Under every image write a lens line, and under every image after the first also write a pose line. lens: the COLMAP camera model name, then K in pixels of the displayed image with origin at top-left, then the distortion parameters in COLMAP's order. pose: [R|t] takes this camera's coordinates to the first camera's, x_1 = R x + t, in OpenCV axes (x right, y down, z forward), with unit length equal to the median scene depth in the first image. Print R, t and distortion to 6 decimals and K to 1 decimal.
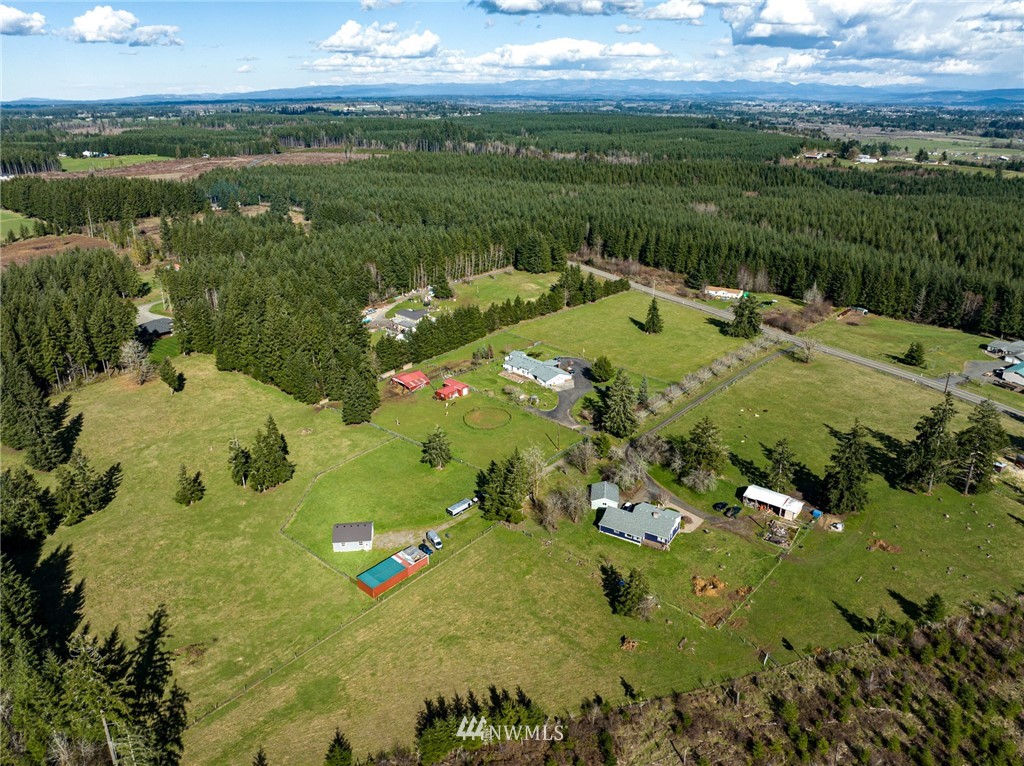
lens RADIAL K [[731.8, 0, 512.0], [0, 731.8, 383.0], [0, 0, 1]] dist [-0.062708, 0.039467]
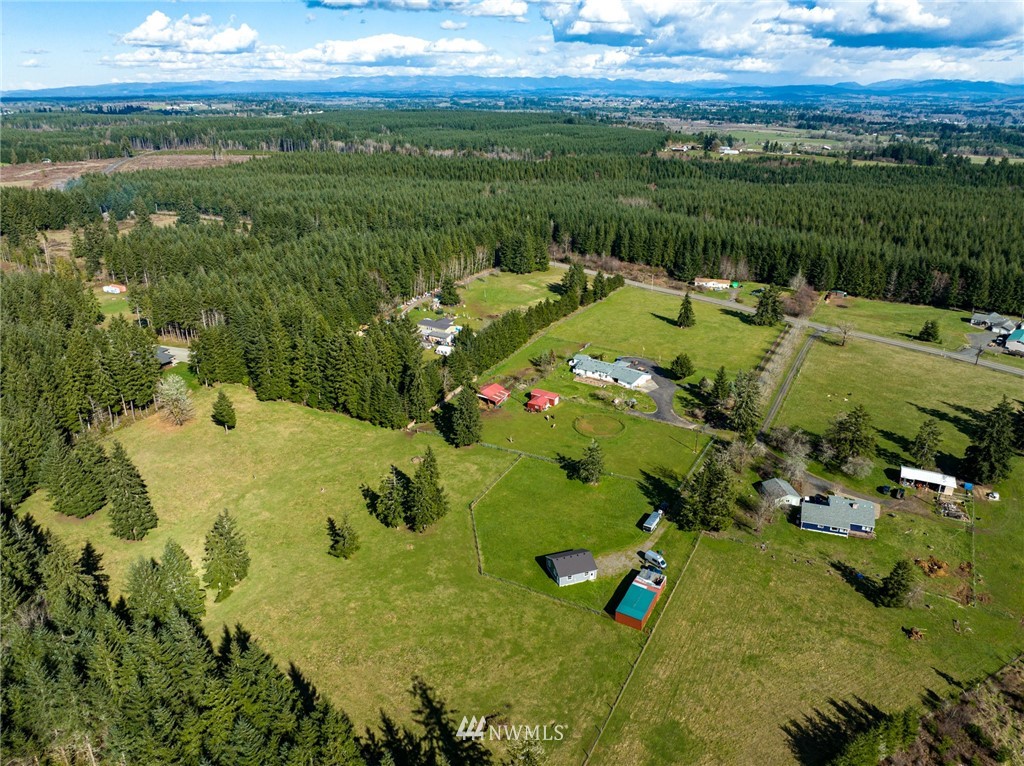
lens RADIAL K [[731.8, 0, 512.0], [0, 731.8, 383.0], [0, 0, 1]] dist [-0.062708, 0.039467]
pose [[0.974653, -0.081080, 0.208514, -0.062632], [0.080189, 0.996698, 0.012738, -0.005604], [-0.208858, 0.004306, 0.977936, 0.014159]]
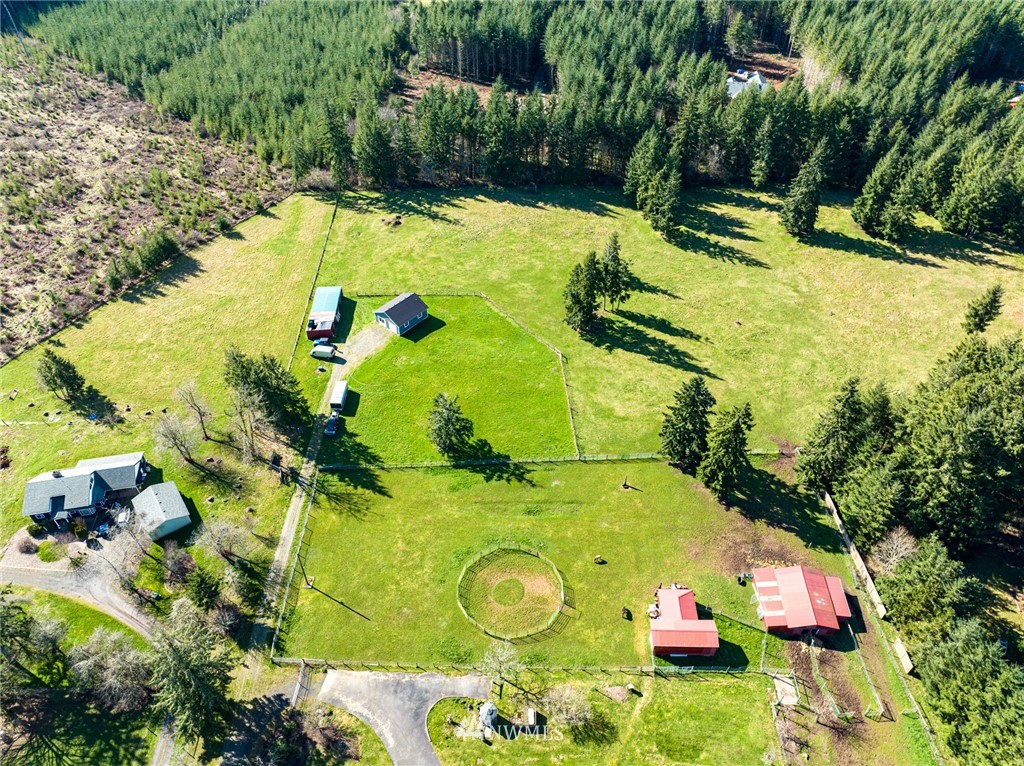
lens RADIAL K [[731.8, 0, 512.0], [0, 731.8, 383.0], [0, 0, 1]] dist [-0.062708, 0.039467]
pose [[-0.721798, 0.475881, -0.502538, 0.024855], [-0.255817, 0.491238, 0.832612, -0.073732], [0.643090, 0.729536, -0.232836, 0.183506]]
